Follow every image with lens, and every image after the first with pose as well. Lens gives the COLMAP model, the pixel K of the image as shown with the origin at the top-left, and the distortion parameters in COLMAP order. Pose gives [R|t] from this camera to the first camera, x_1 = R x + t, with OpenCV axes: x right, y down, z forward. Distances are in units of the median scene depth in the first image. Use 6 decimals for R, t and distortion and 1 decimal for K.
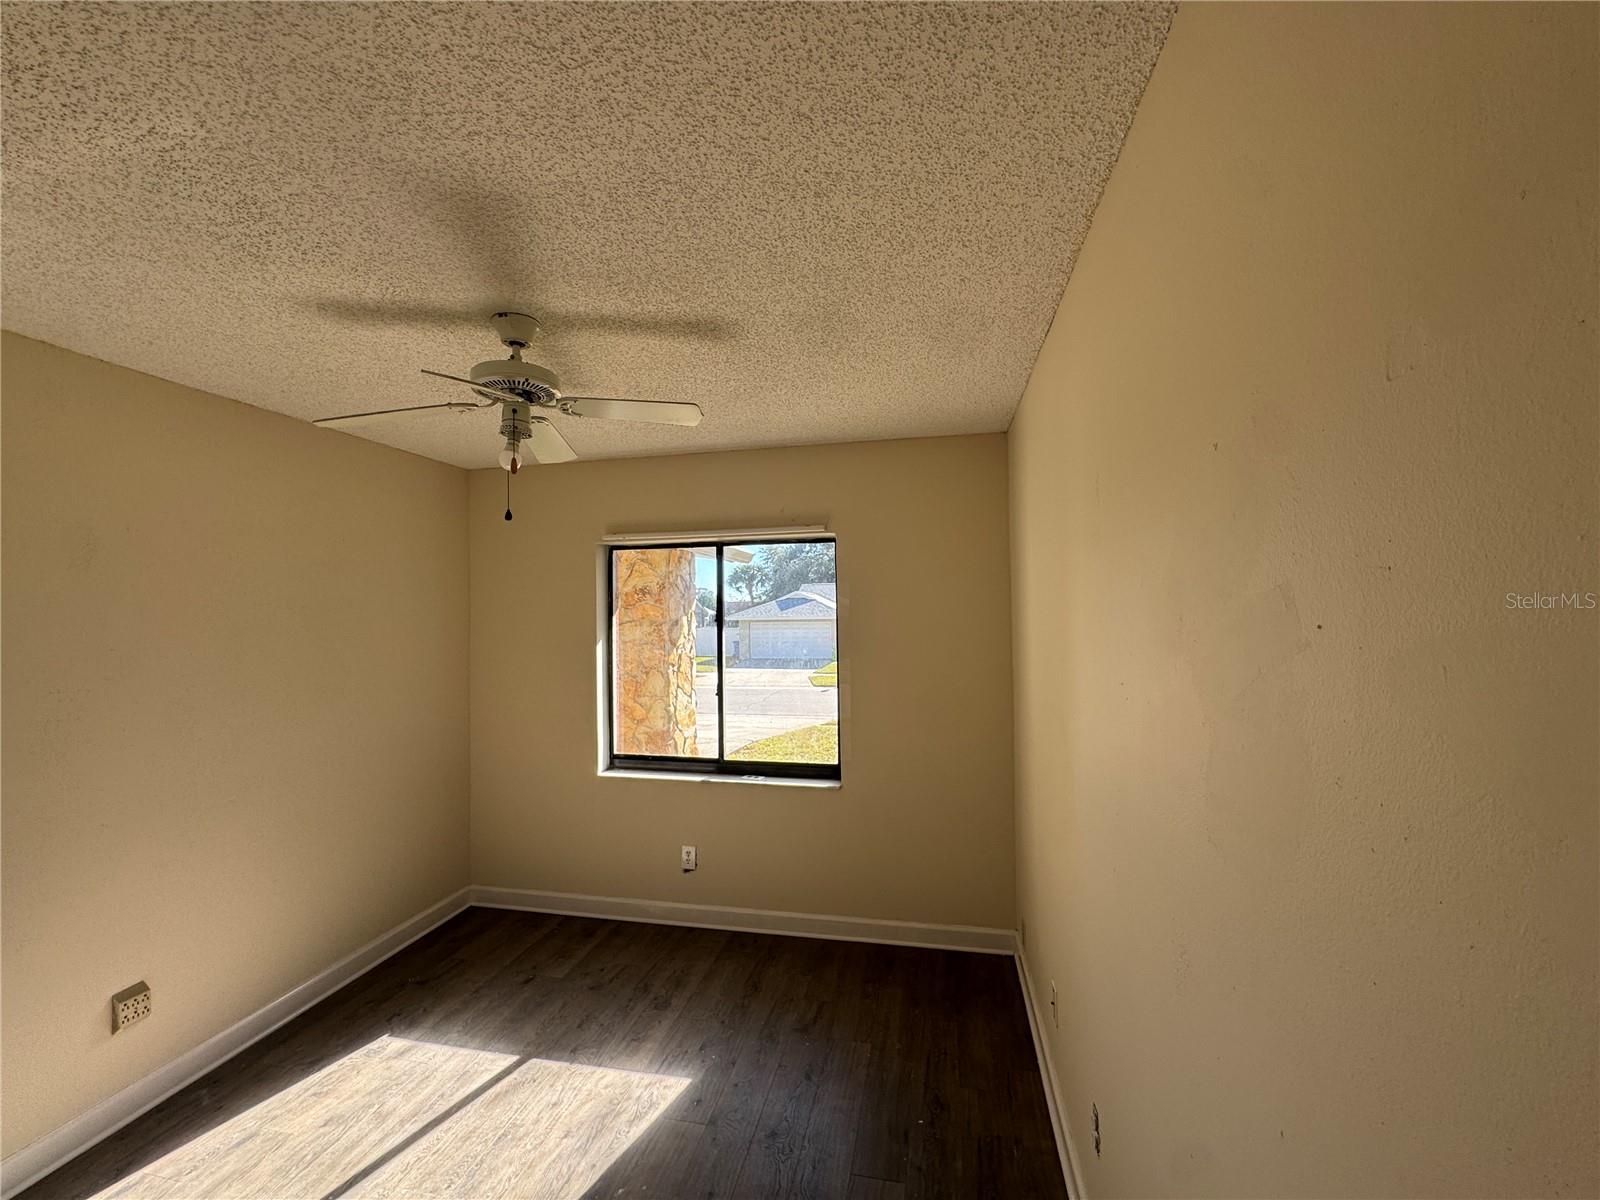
lens RADIAL K [[631.6, 0, 797.5], [0, 631.6, 608.5], [0, 0, 1]] dist [-0.000767, 0.000136]
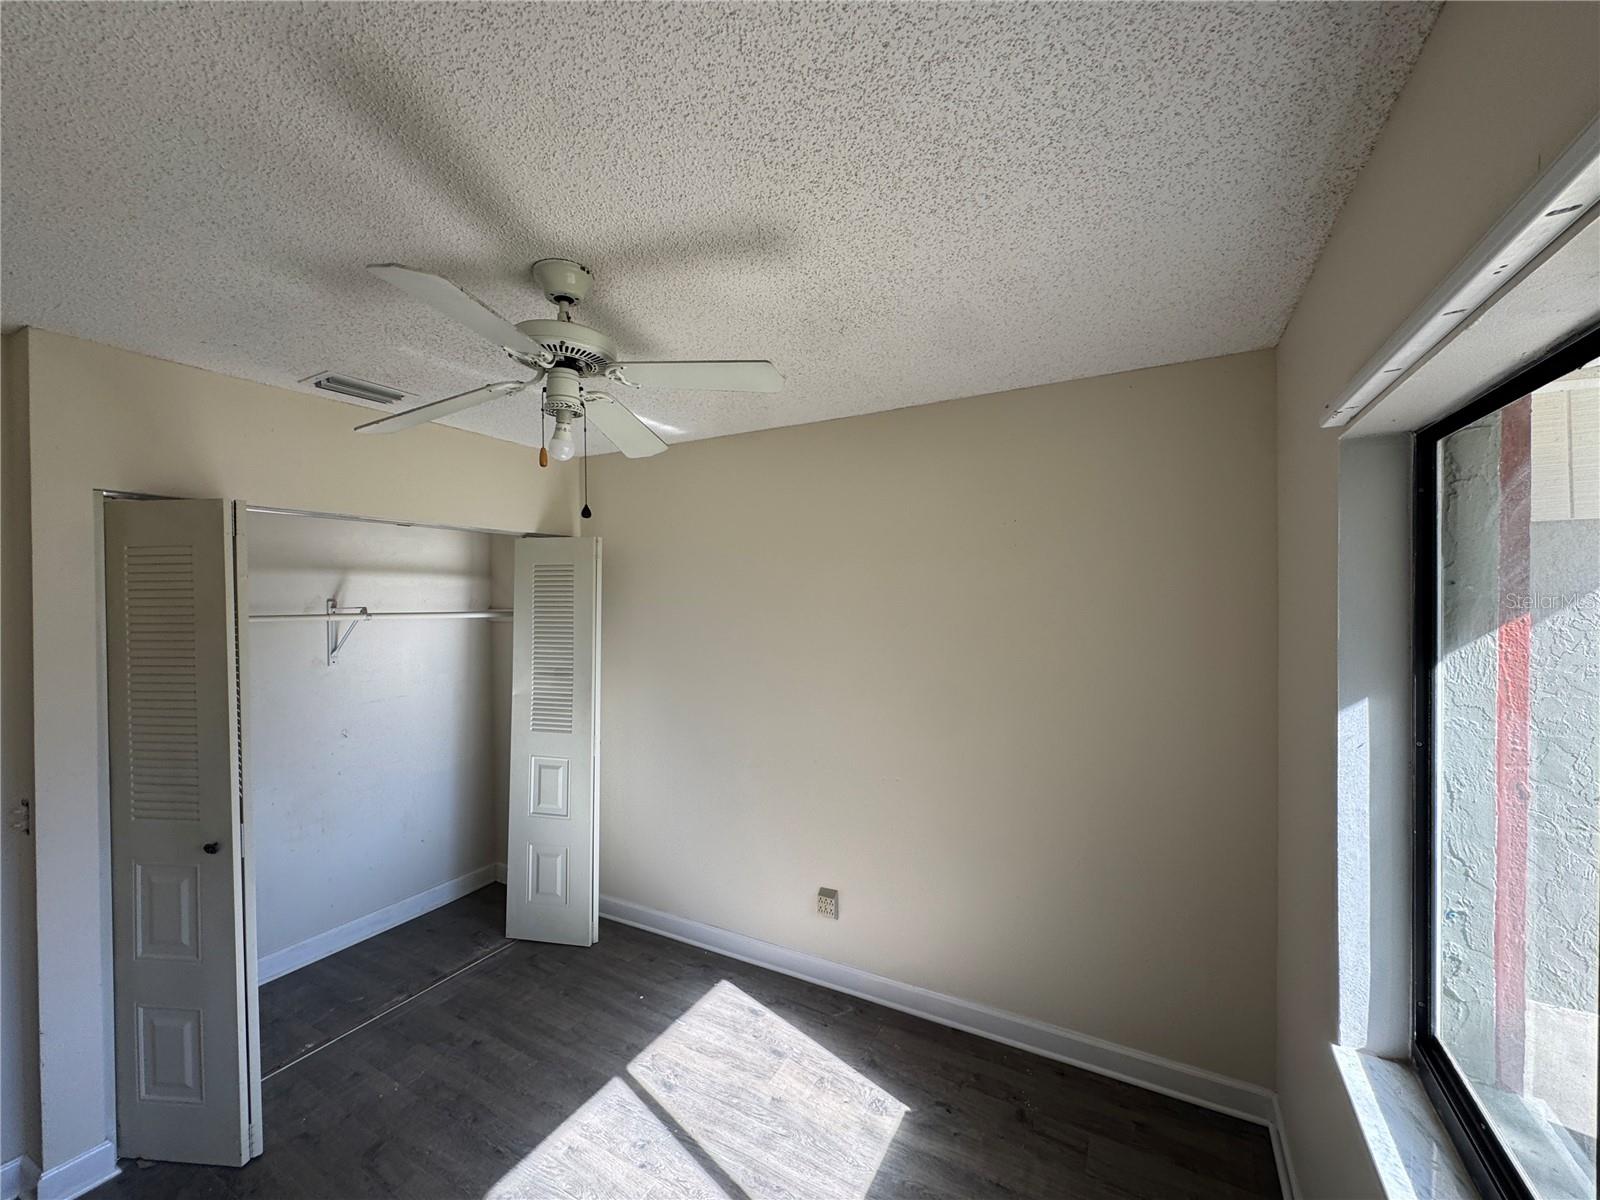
lens RADIAL K [[639.9, 0, 800.0], [0, 639.9, 600.0], [0, 0, 1]] dist [0.001151, 0.000145]
pose [[-0.278587, 0.024468, -0.960099, 0.220048], [0.015954, 0.999655, 0.020847, -0.035440], [0.960278, -0.009510, -0.278882, 1.190216]]
